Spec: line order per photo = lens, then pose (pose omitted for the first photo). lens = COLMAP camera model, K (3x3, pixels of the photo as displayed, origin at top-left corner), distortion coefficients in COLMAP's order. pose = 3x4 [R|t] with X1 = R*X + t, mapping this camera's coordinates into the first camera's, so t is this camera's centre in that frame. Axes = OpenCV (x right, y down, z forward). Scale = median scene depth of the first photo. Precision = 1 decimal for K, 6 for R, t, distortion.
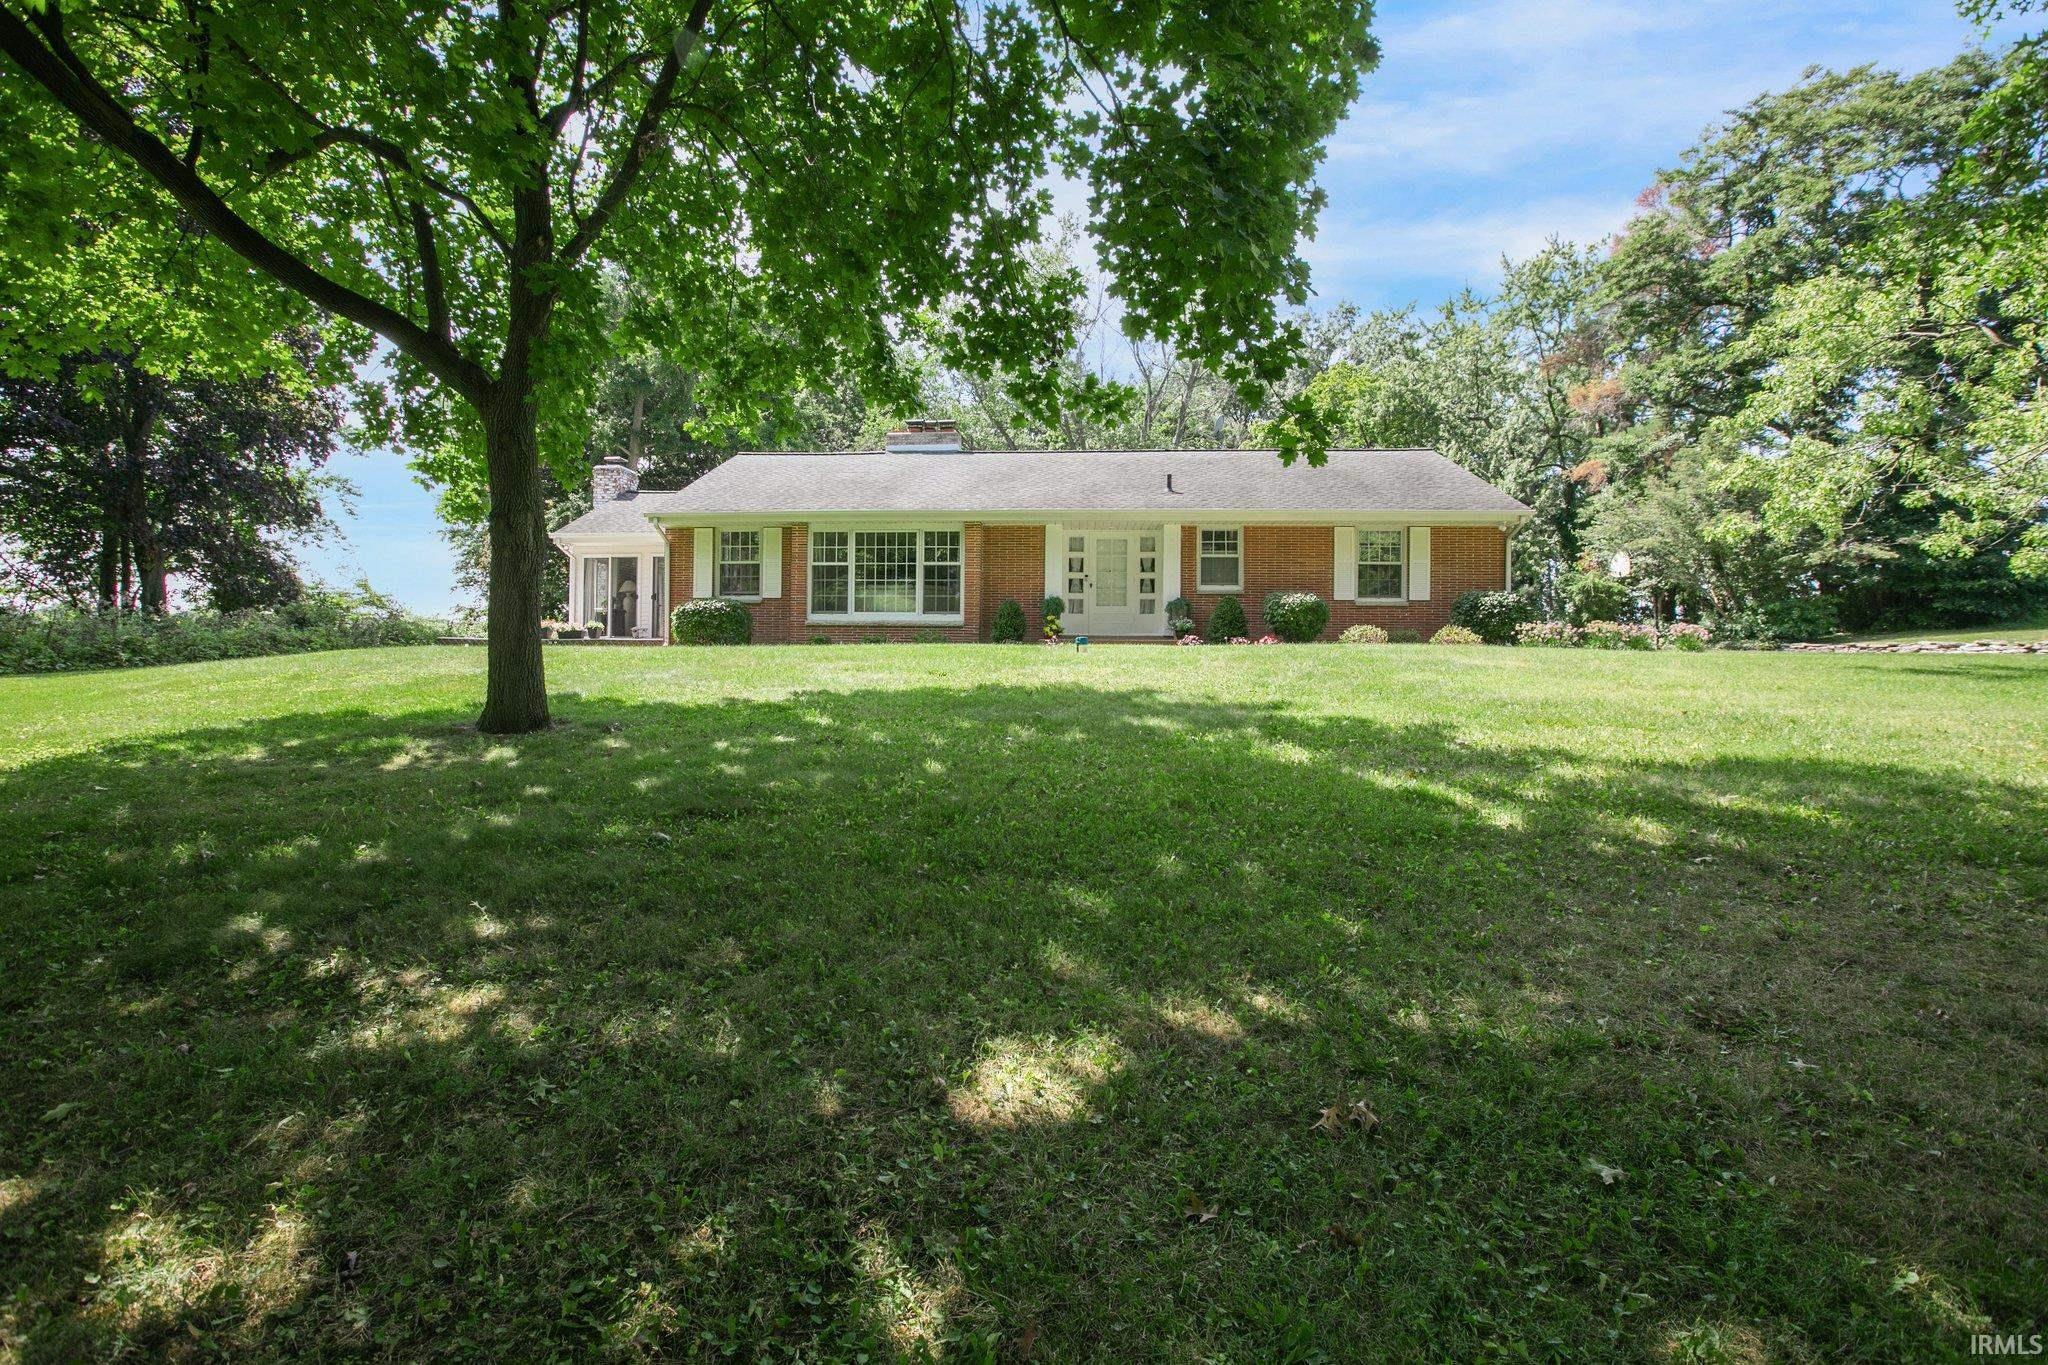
lens RADIAL K [[998.9, 0, 1016.4], [0, 998.9, 667.7], [0, 0, 1]] dist [-0.002453, 0.000135]
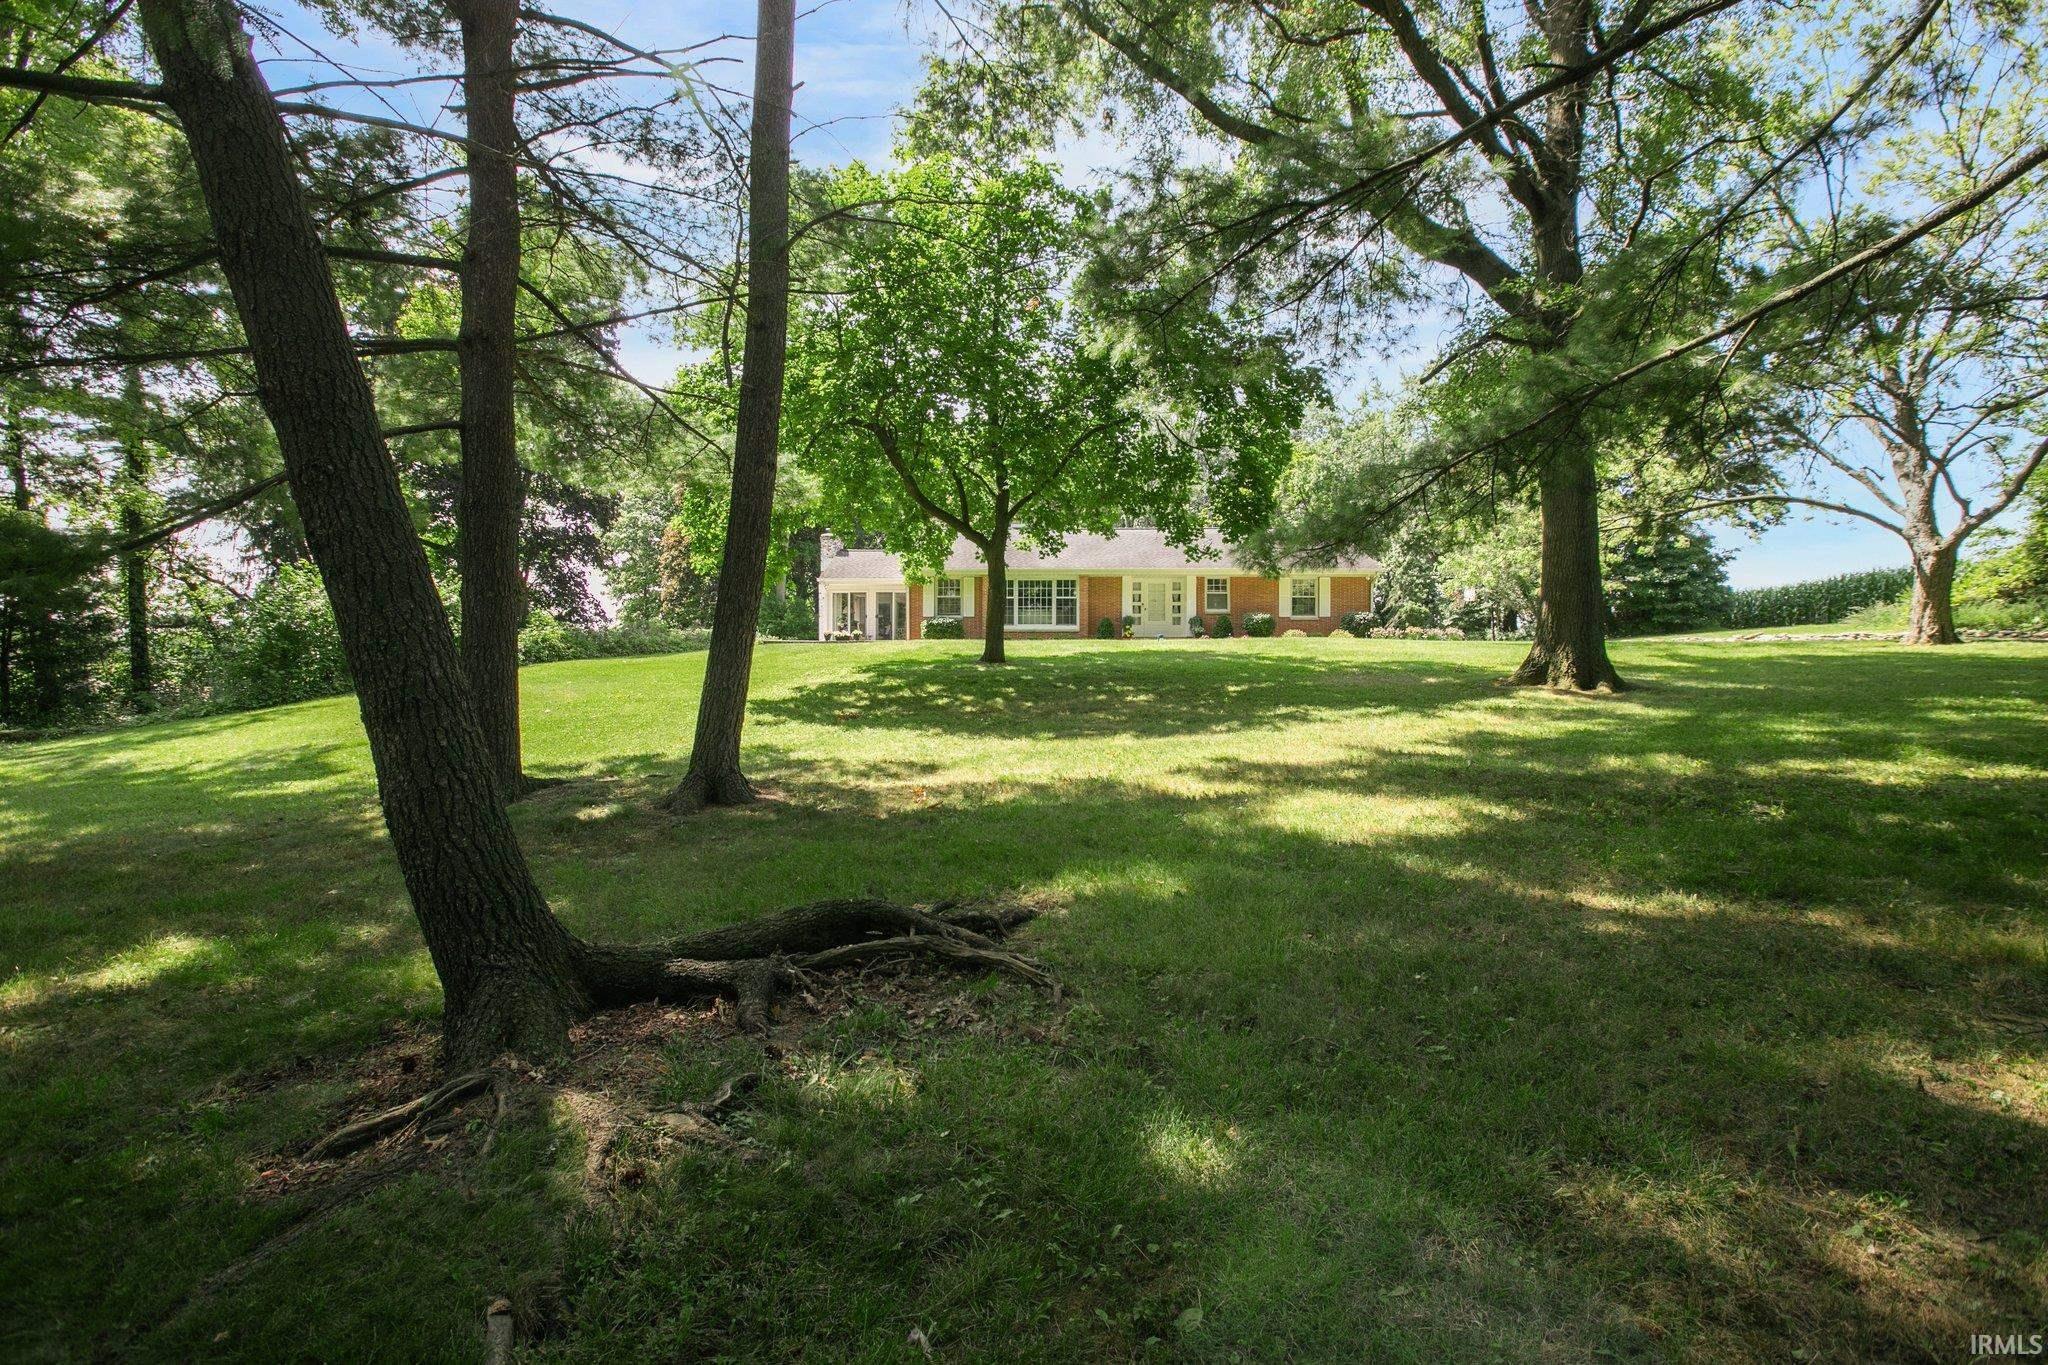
lens RADIAL K [[960.2, 0, 1030.0], [0, 960.2, 682.9], [0, 0, 1]] dist [0.001479, 0.000004]
pose [[0.998616, -0.006314, 0.052219, -0.231839], [0.006741, 0.999945, -0.008008, 0.064417], [-0.052166, 0.008349, 0.998604, -0.735575]]
